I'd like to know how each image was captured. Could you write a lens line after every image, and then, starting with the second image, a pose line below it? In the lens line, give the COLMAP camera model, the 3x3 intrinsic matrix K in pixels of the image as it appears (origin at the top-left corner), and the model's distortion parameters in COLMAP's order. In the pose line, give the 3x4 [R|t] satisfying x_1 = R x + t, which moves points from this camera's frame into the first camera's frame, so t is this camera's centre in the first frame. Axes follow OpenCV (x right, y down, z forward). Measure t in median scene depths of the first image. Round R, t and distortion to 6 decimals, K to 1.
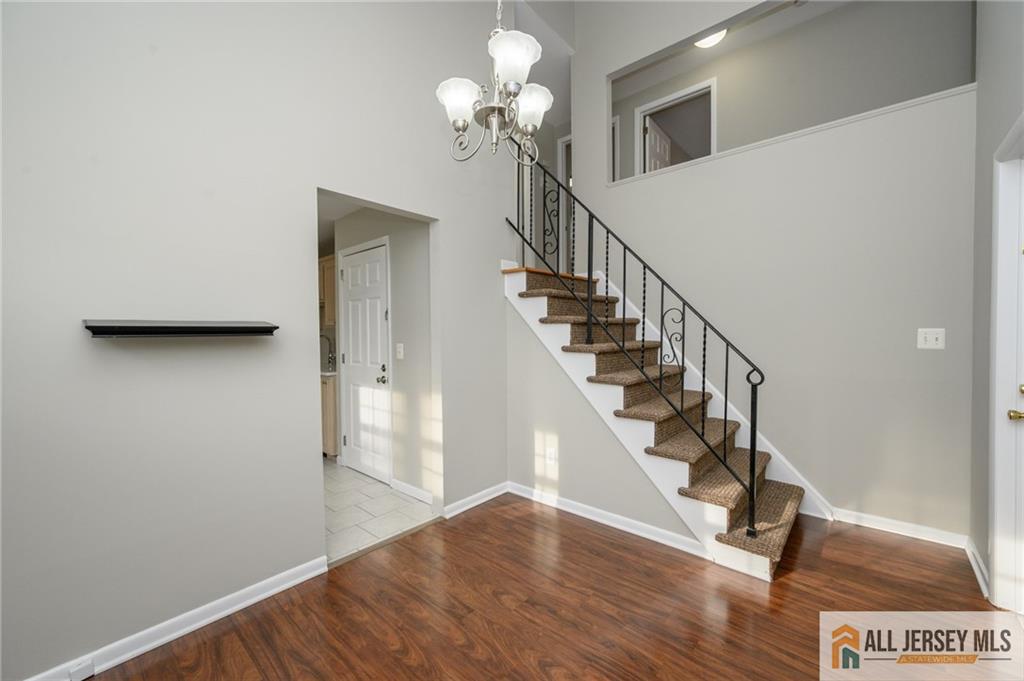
lens RADIAL K [[405.0, 0, 513.3], [0, 405.0, 340.2], [0, 0, 1]] dist [0.005958, -0.000298]
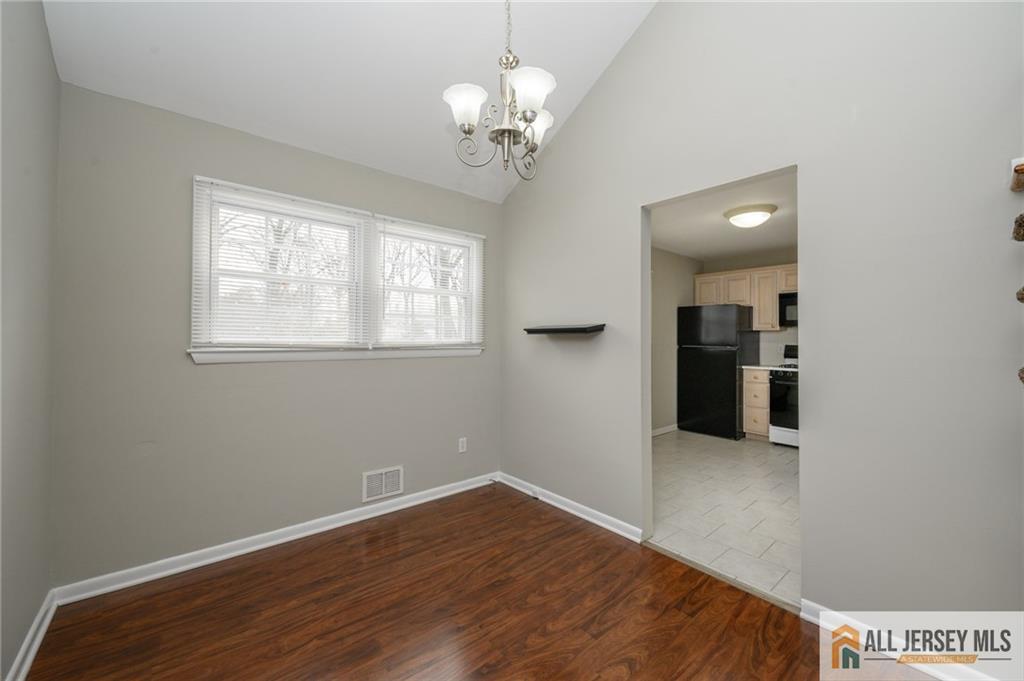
lens RADIAL K [[405.0, 0, 506.4], [0, 405.0, 333.1], [0, 0, 1]] dist [0.005958, -0.000298]
pose [[-0.160720, -0.005576, -0.986984, 0.868137], [-0.017372, 0.999845, -0.002820, -0.004181], [0.986847, 0.016693, -0.160792, 0.987130]]
